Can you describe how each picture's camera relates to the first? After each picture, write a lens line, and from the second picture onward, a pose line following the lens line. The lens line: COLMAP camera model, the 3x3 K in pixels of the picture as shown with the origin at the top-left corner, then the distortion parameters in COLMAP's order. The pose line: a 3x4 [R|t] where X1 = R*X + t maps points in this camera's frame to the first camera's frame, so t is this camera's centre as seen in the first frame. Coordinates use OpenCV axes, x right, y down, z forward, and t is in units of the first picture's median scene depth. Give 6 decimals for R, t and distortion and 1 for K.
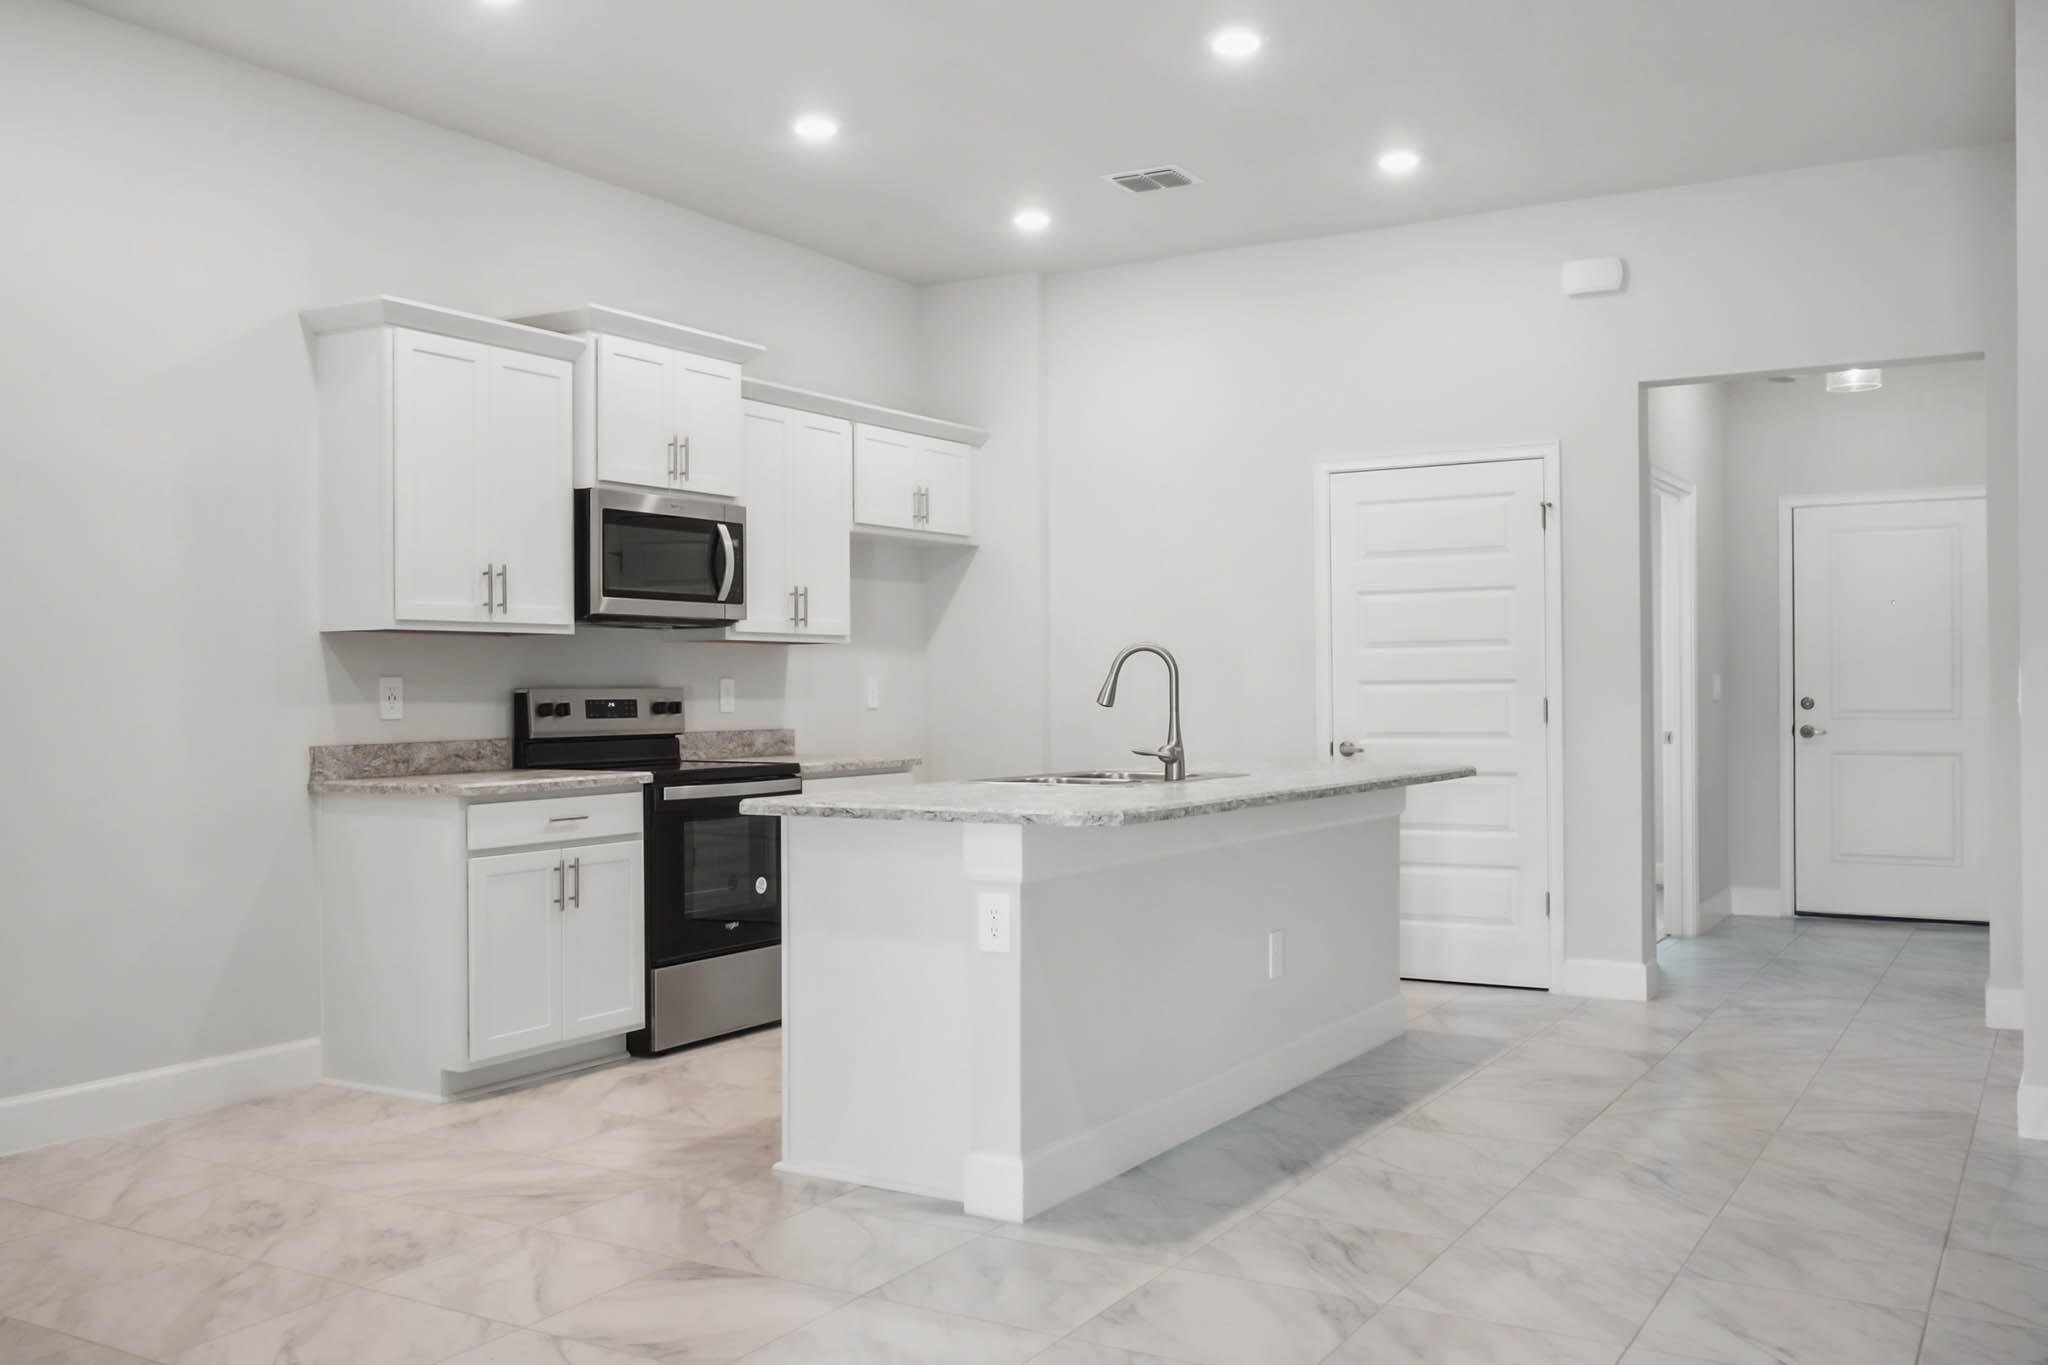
lens RADIAL K [[1816.2, 0, 1022.1], [0, 1816.2, 690.3], [0, 0, 1]] dist [0.001226, 0.000197]
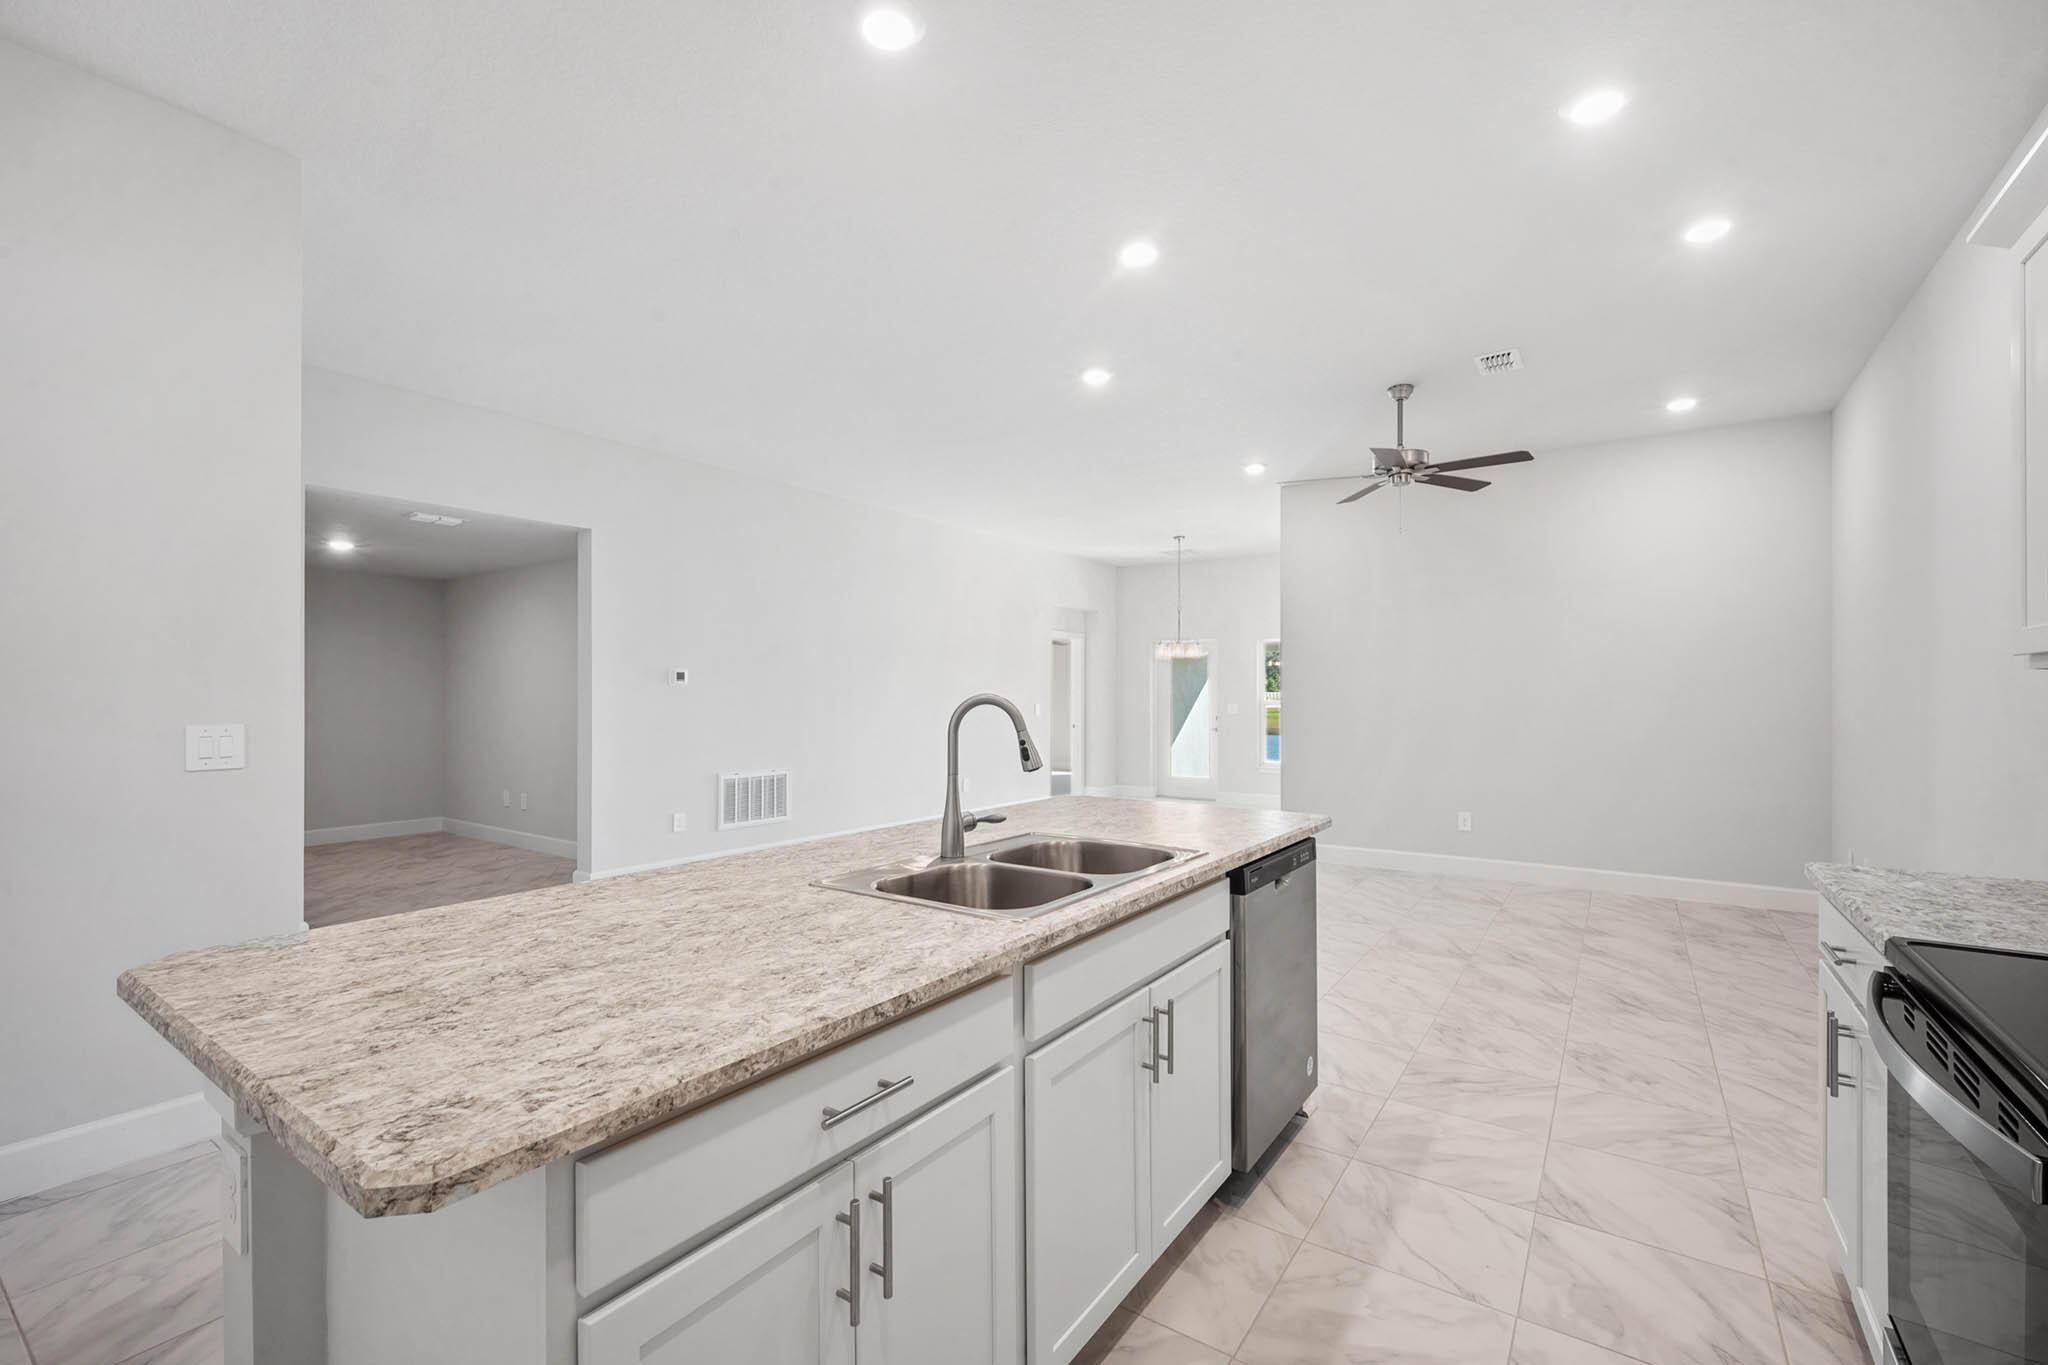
lens RADIAL K [[877.2, 0, 1025.0], [0, 877.2, 688.5], [0, 0, 1]] dist [0.000026, 0.000004]
pose [[-0.997127, 0.007251, 0.075405, 0.022586], [0.006645, 0.999944, -0.008294, -0.032202], [-0.075461, -0.007769, -0.997118, 1.690346]]
